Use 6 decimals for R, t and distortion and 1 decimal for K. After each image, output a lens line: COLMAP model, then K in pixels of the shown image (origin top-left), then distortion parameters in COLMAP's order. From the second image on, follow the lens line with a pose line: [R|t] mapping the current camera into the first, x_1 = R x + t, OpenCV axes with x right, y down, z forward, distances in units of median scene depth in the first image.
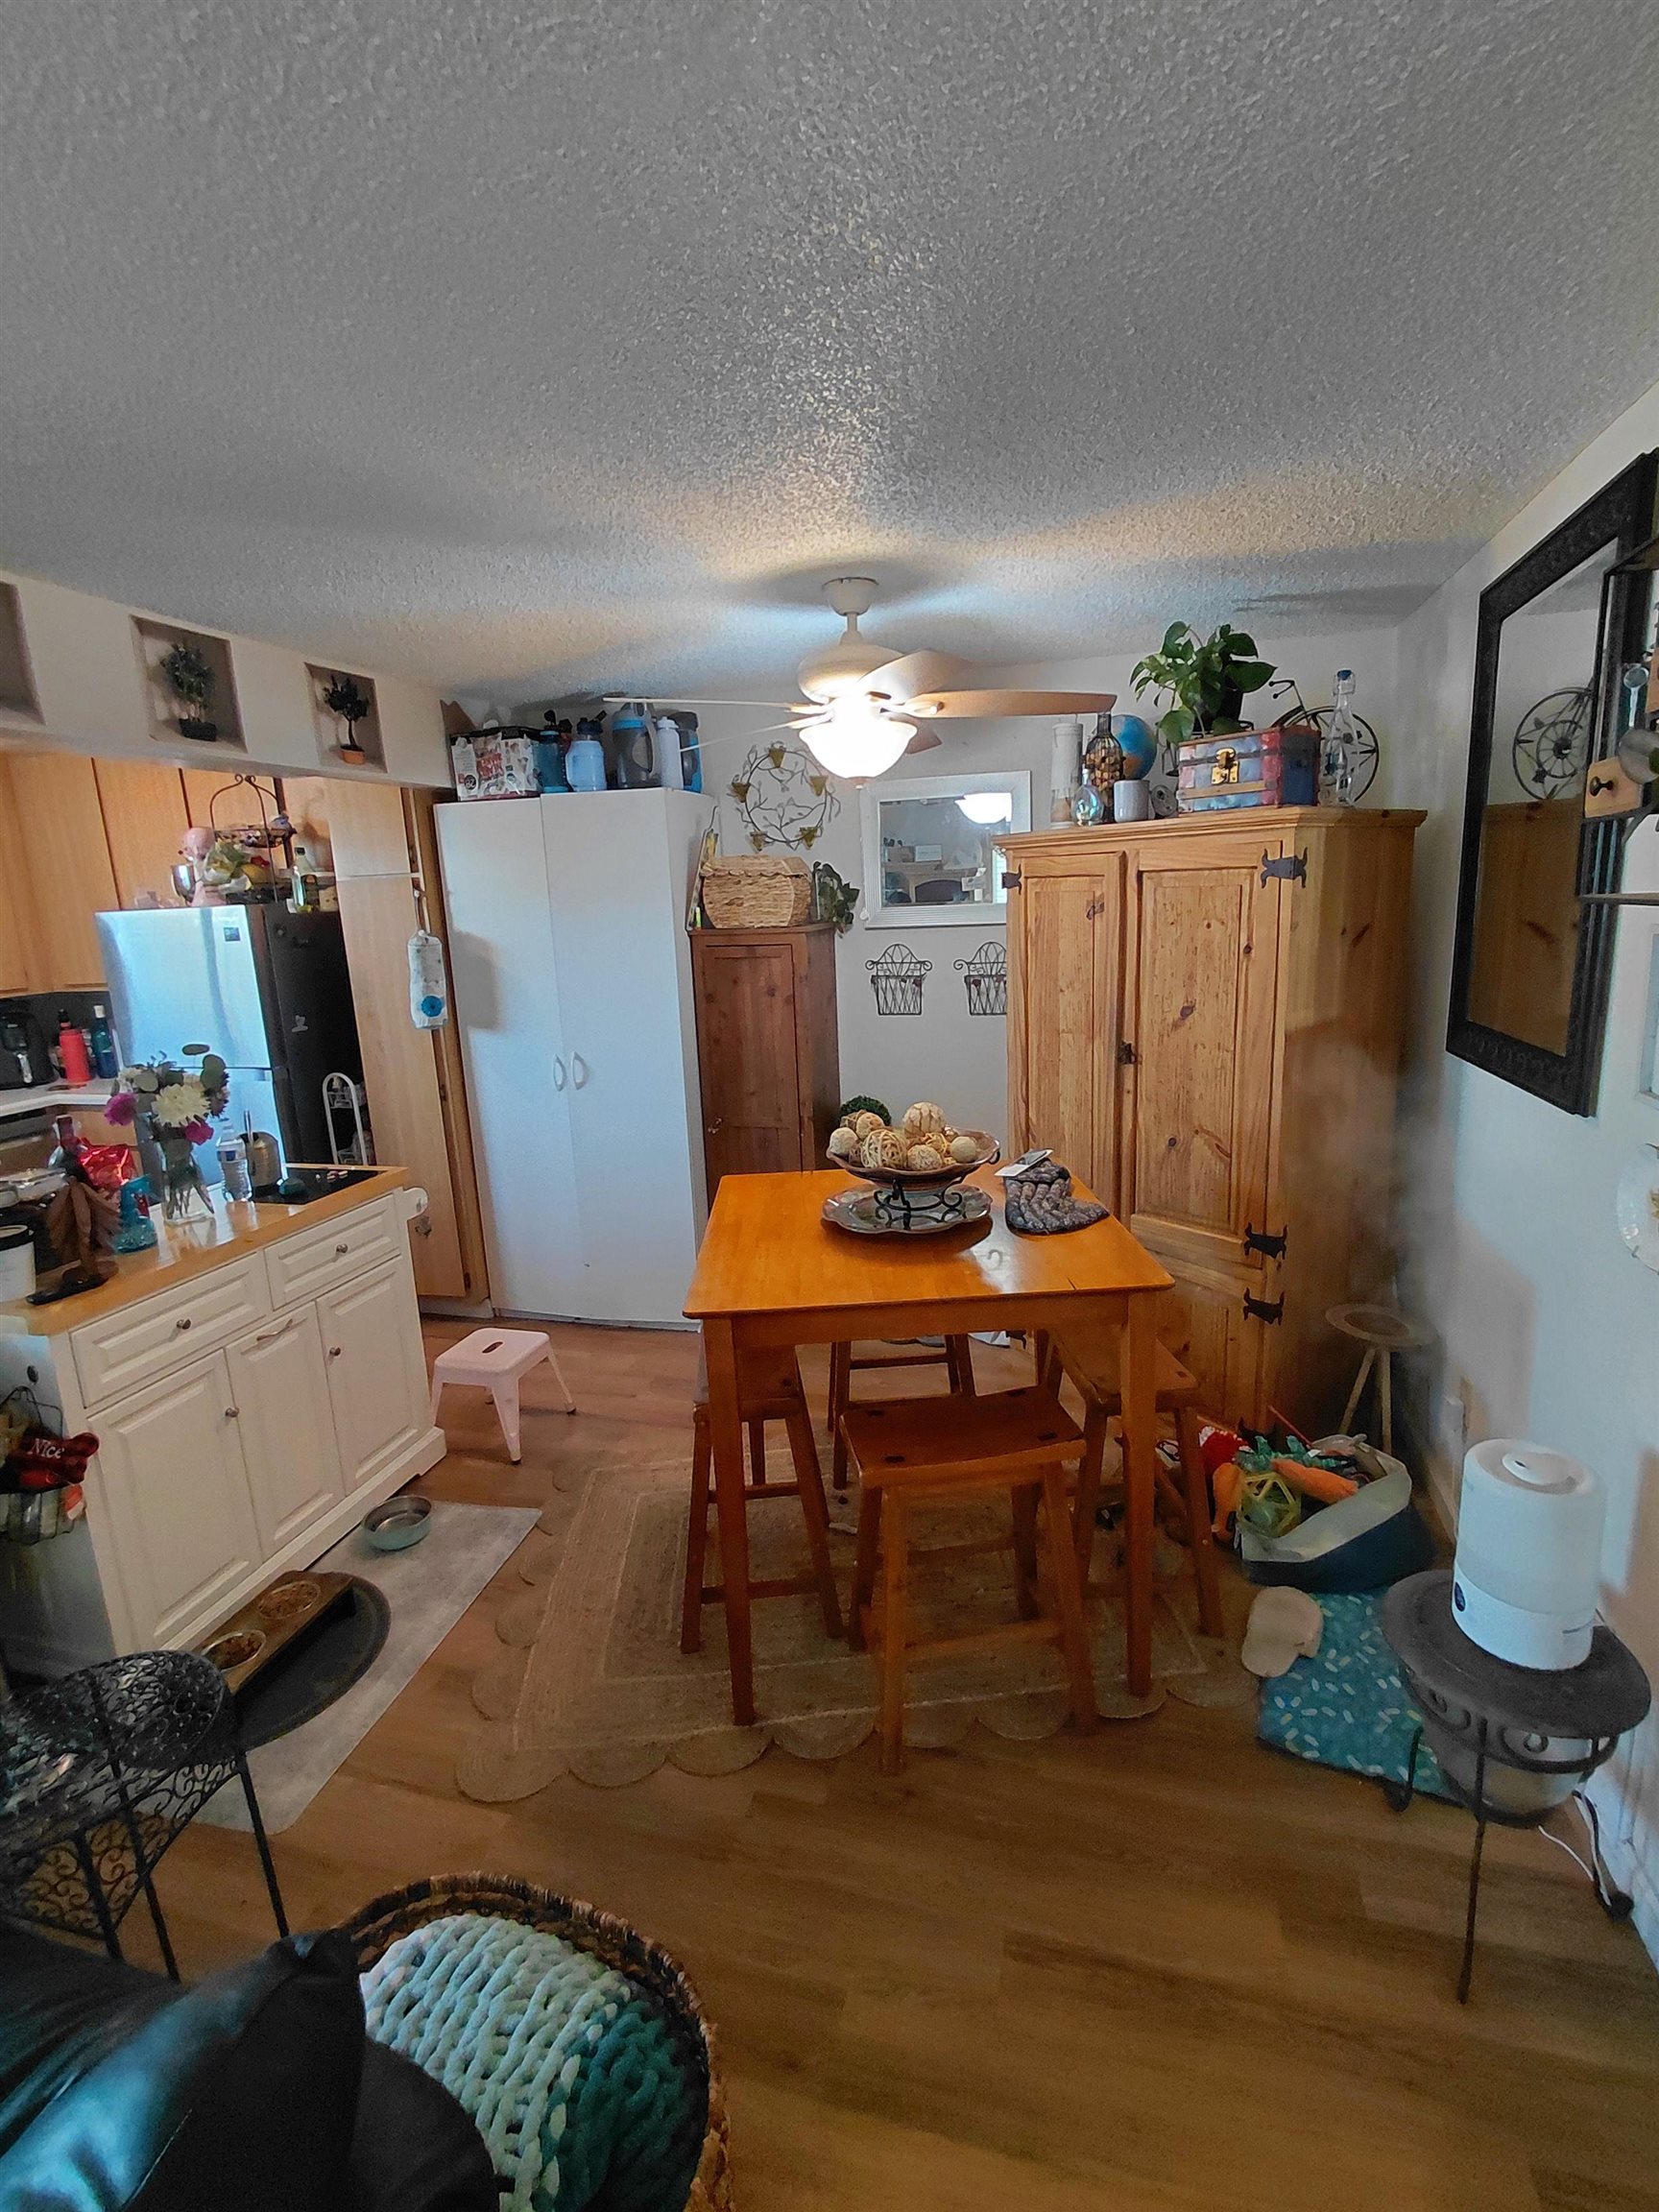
lens RADIAL K [[1011.4, 0, 847.1], [0, 1011.4, 1098.0], [0, 0, 1]] dist [-0.002542, 0.000532]
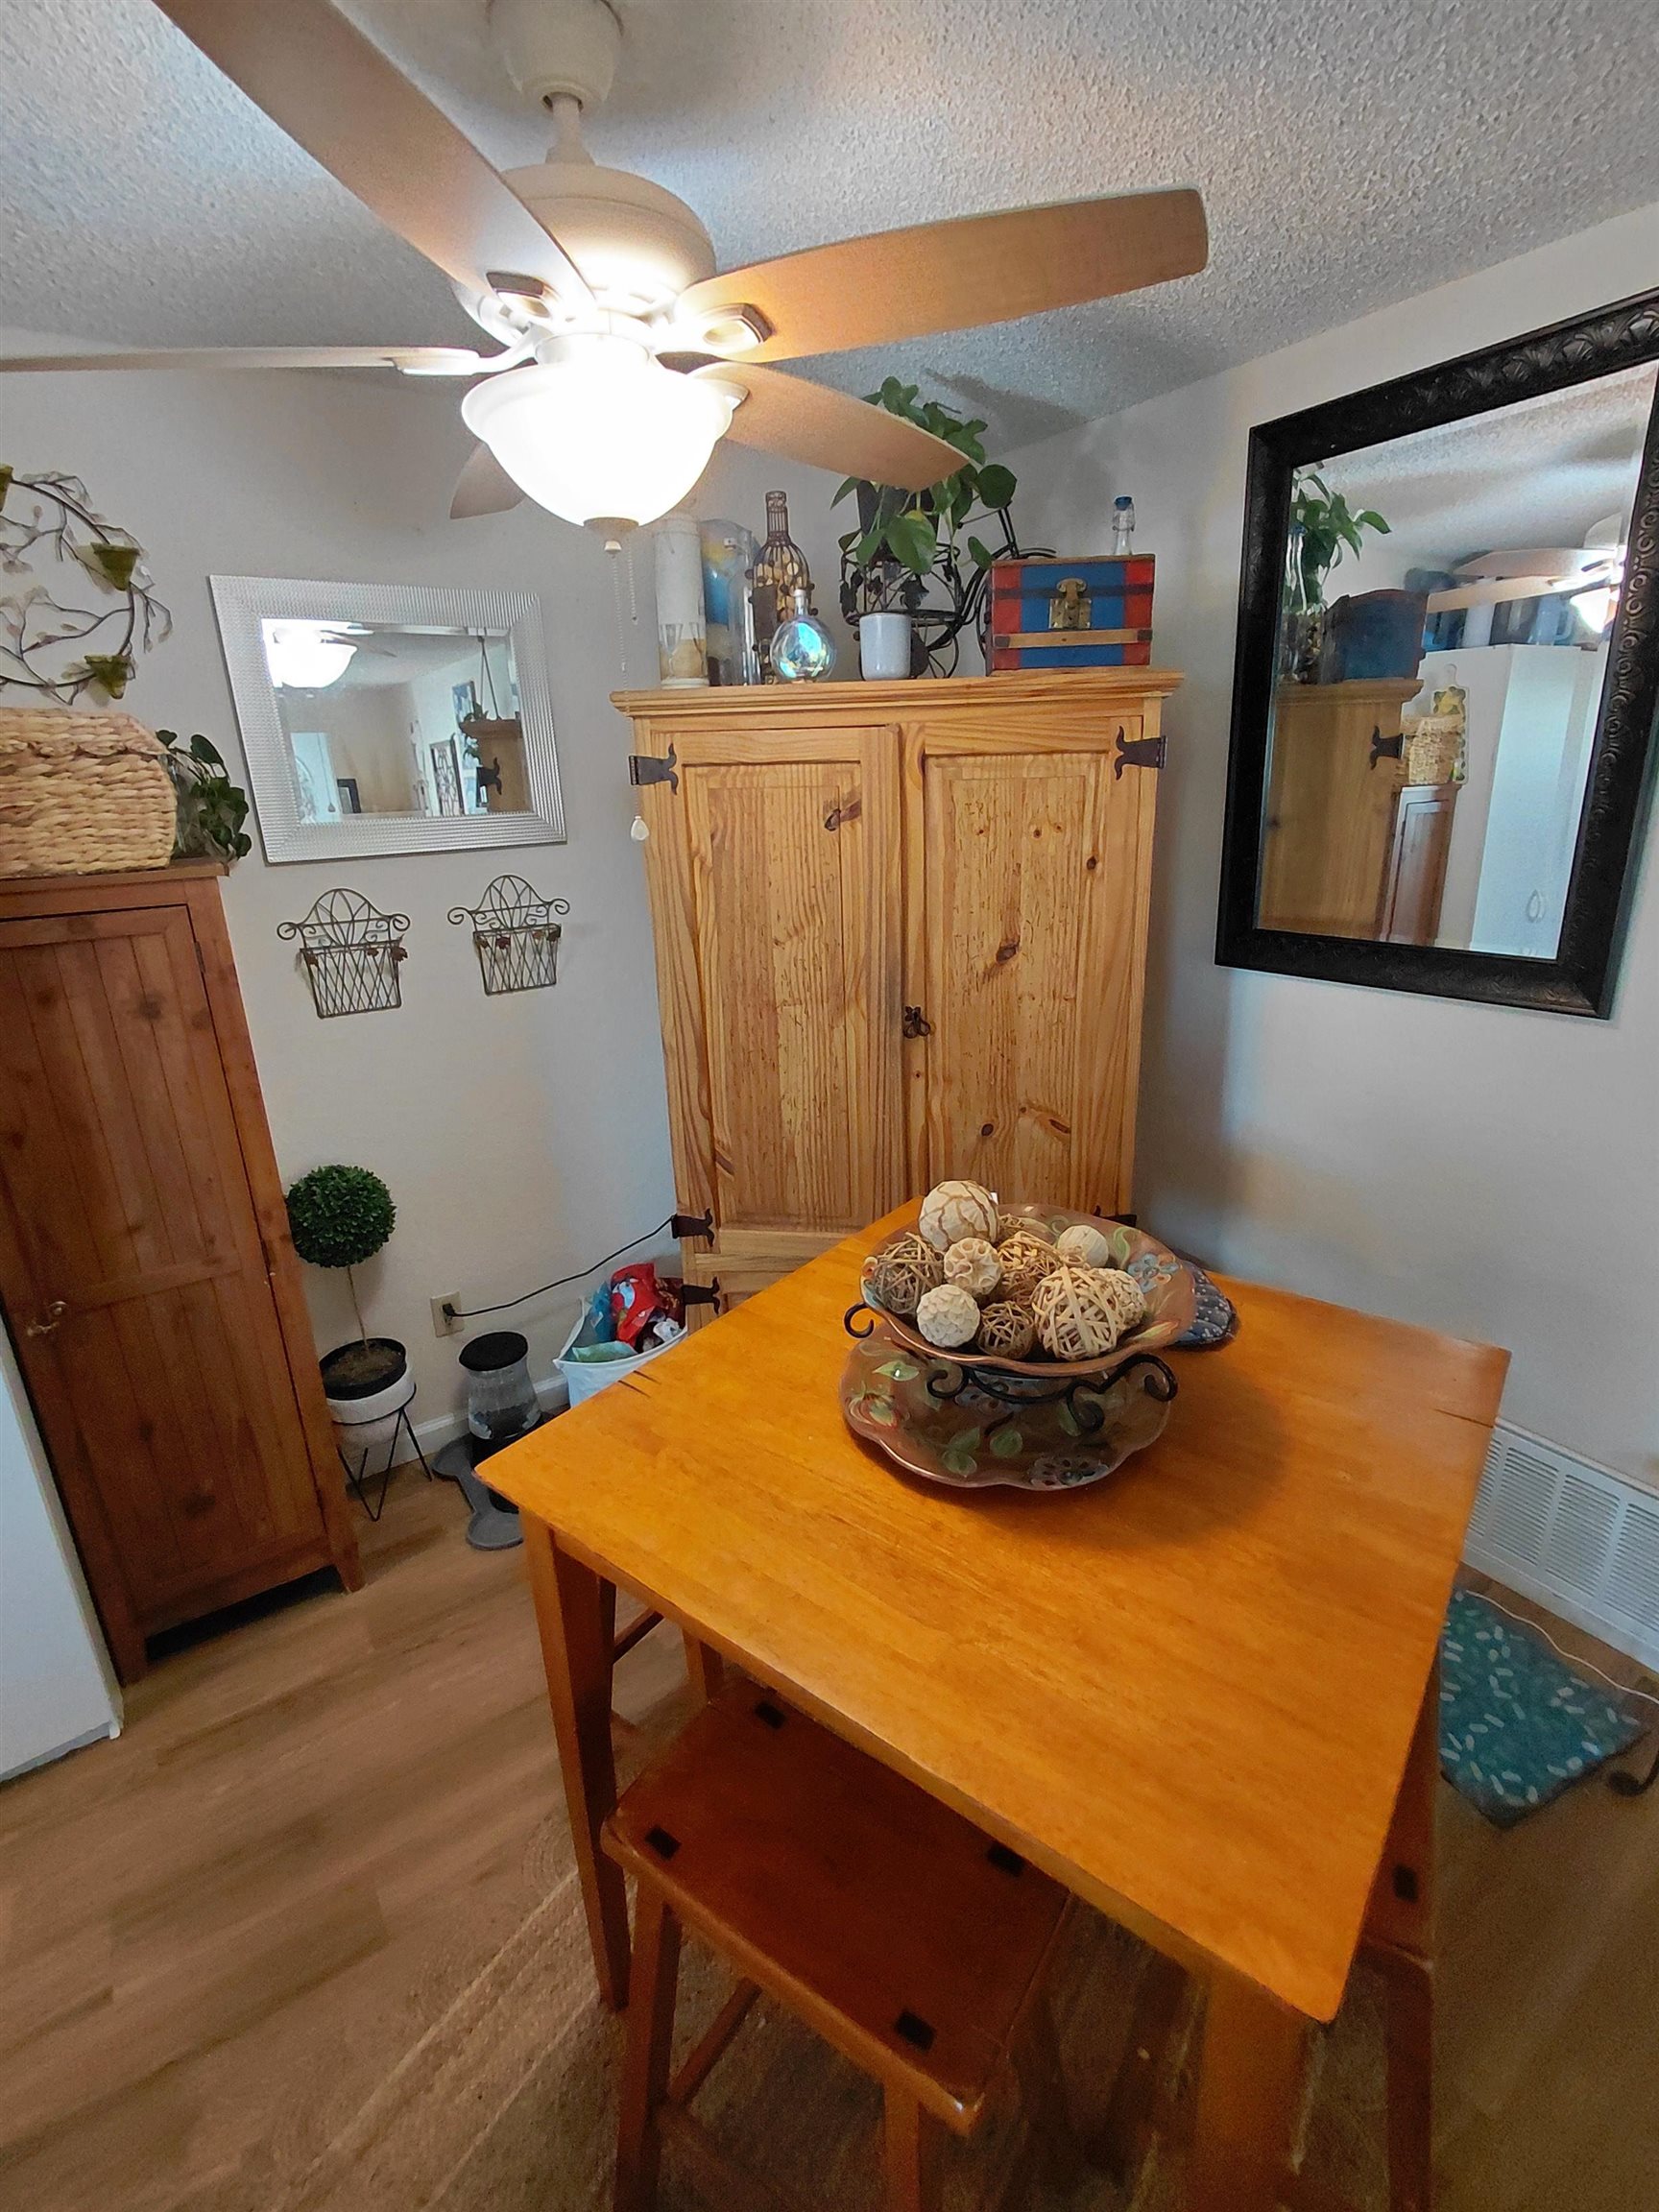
lens RADIAL K [[1011.4, 0, 847.1], [0, 1011.4, 1098.0], [0, 0, 1]] dist [-0.002542, 0.000532]
pose [[0.640886, -0.220261, 0.735358, -0.282175], [0.161657, 0.975194, 0.151210, -0.106430], [-0.750422, 0.021968, 0.660594, 0.570838]]
